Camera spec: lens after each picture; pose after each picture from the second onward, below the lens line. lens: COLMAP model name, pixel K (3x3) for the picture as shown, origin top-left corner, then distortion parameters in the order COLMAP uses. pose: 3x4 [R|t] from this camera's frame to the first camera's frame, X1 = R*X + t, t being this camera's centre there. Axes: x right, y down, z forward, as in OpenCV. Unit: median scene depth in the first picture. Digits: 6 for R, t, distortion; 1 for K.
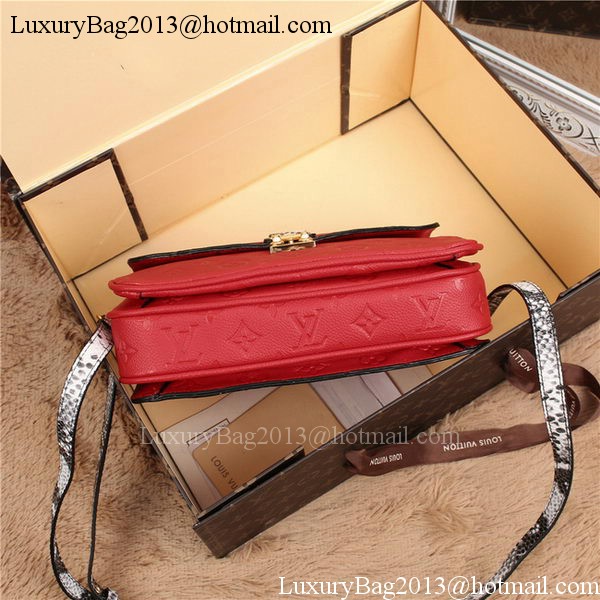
lens RADIAL K [[885.6, 0, 300.0], [0, 885.6, 300.0], [0, 0, 1]] dist [-0.014337, 0.011602]
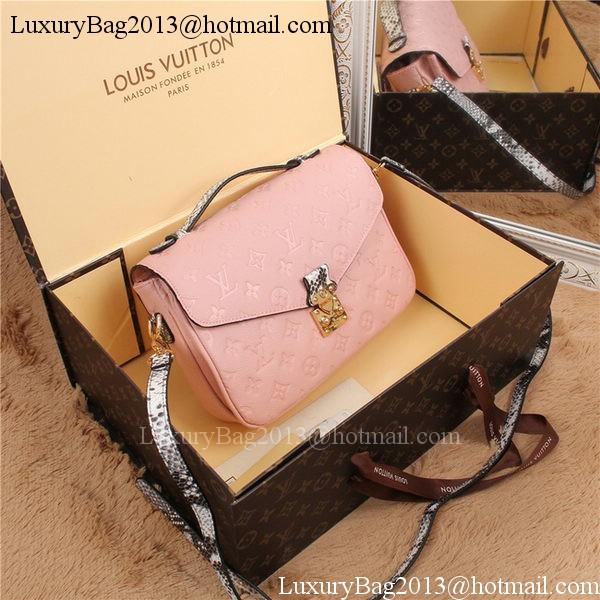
lens RADIAL K [[787.6, 0, 300.0], [0, 787.6, 300.0], [0, 0, 1]] dist [0.009491, -0.015215]
pose [[0.986982, -0.115518, 0.111906, -0.090410], [0.149847, 0.913213, -0.378931, 0.322680], [-0.058420, 0.390766, 0.918634, 0.003620]]
